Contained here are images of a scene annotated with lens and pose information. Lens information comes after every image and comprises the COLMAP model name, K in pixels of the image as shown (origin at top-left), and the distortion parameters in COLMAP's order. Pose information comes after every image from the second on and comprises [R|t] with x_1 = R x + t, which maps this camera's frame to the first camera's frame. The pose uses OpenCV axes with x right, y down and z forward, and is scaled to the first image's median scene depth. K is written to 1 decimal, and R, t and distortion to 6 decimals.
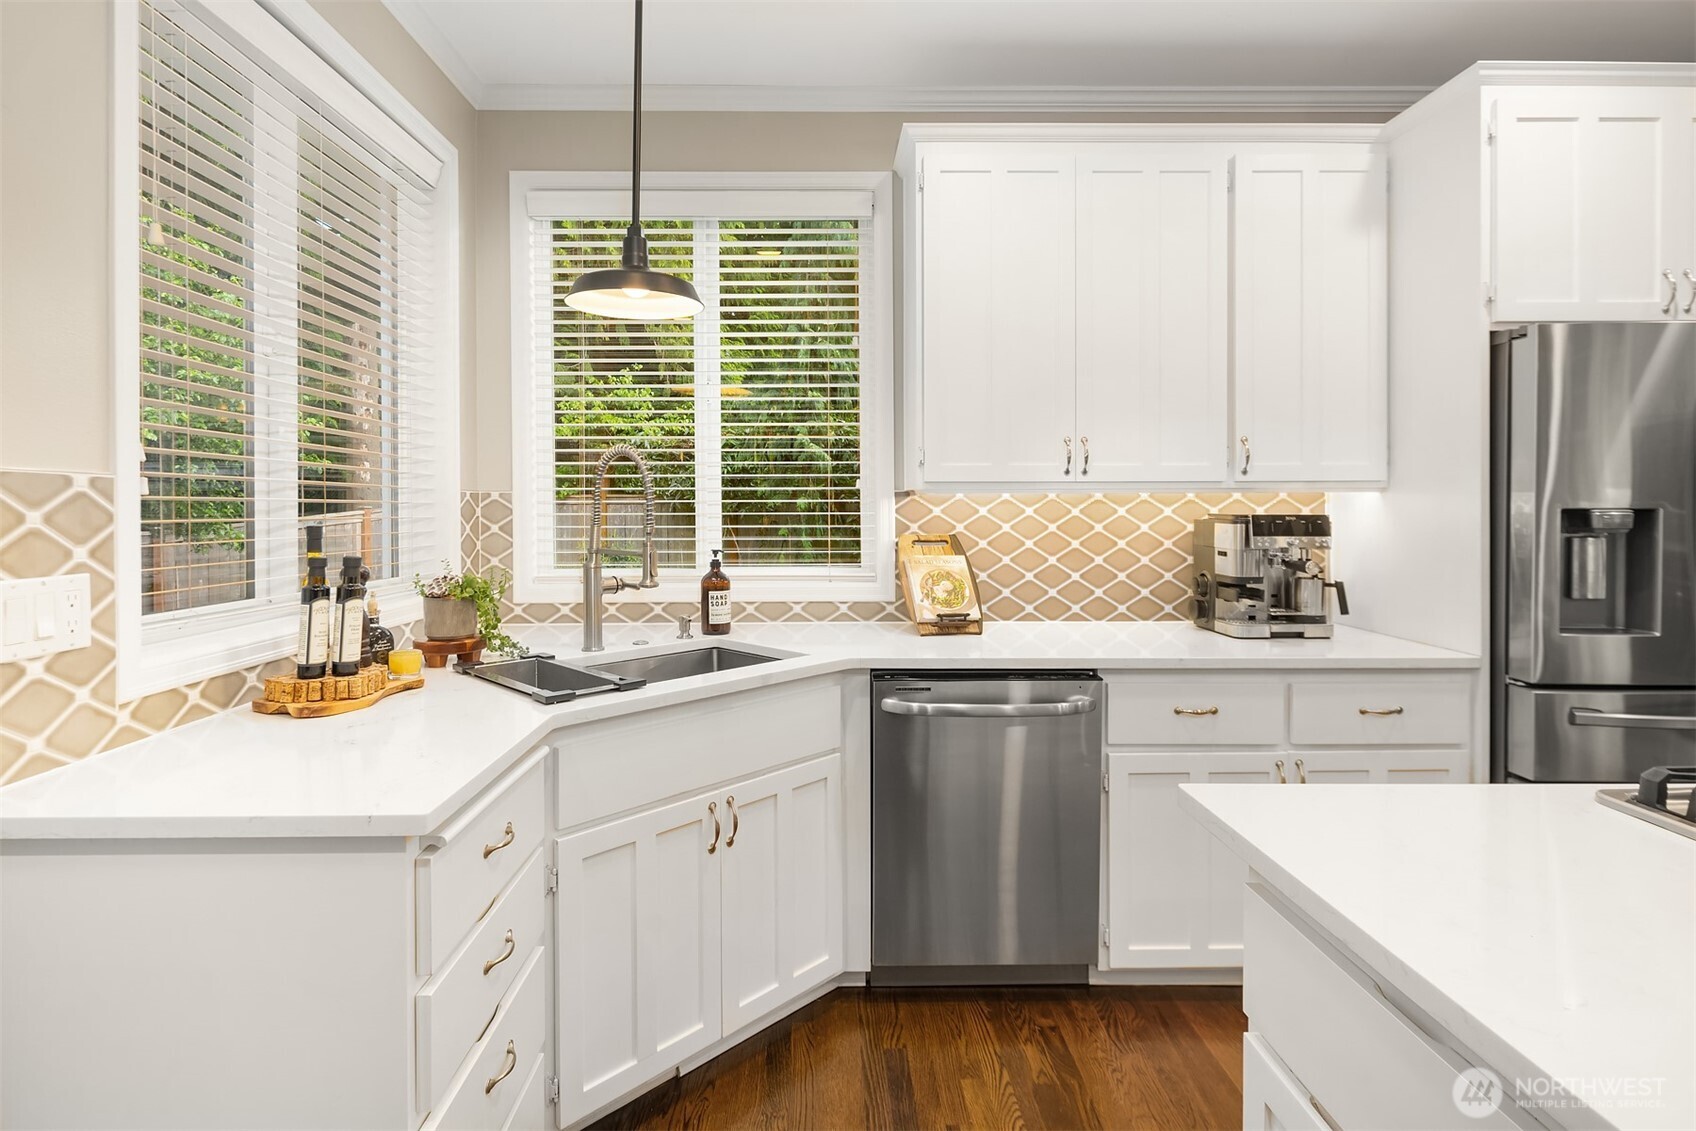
lens RADIAL K [[831.4, 0, 779.1], [0, 831.4, 521.4], [0, 0, 1]] dist [0.005380, -0.004634]
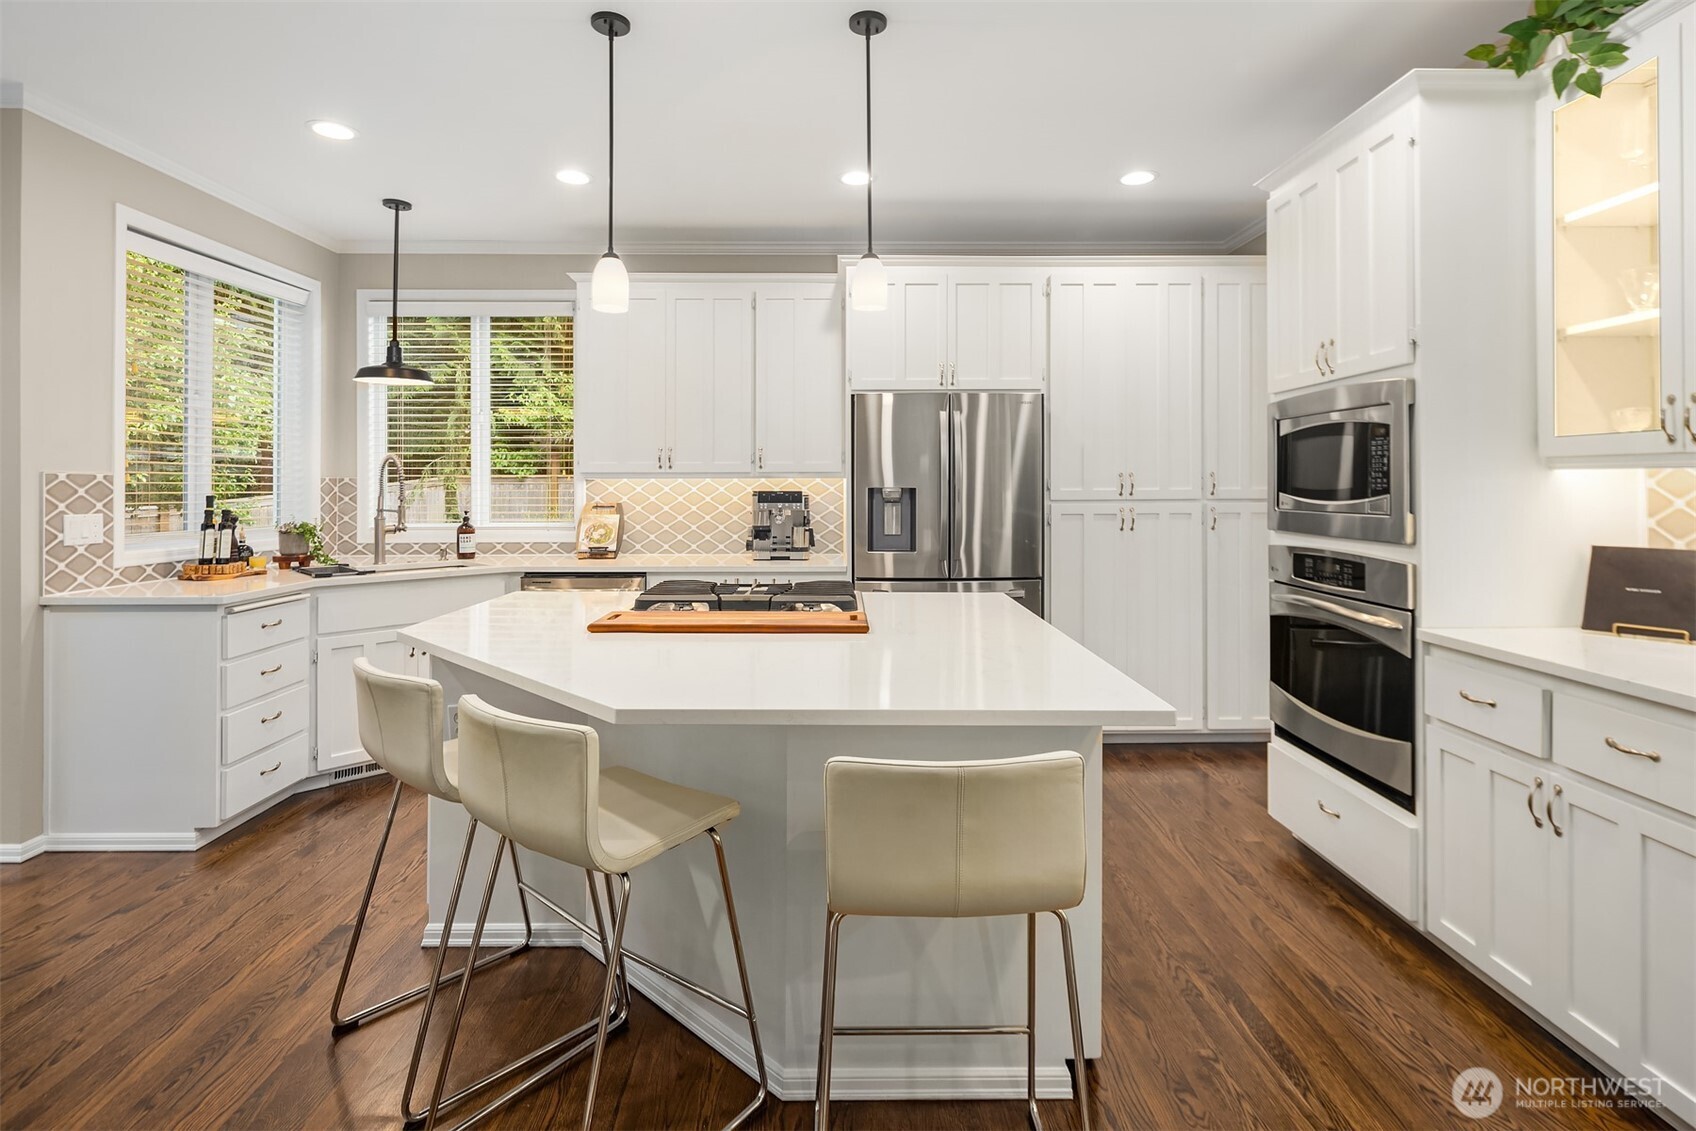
lens RADIAL K [[831.4, 0, 825.2], [0, 831.4, 486.3], [0, 0, 1]] dist [0.005380, -0.004634]
pose [[0.999738, 0.001450, 0.022849, 0.882218], [-0.001093, 0.999878, -0.015600, 0.011911], [-0.022868, 0.015571, 0.999617, -1.065867]]
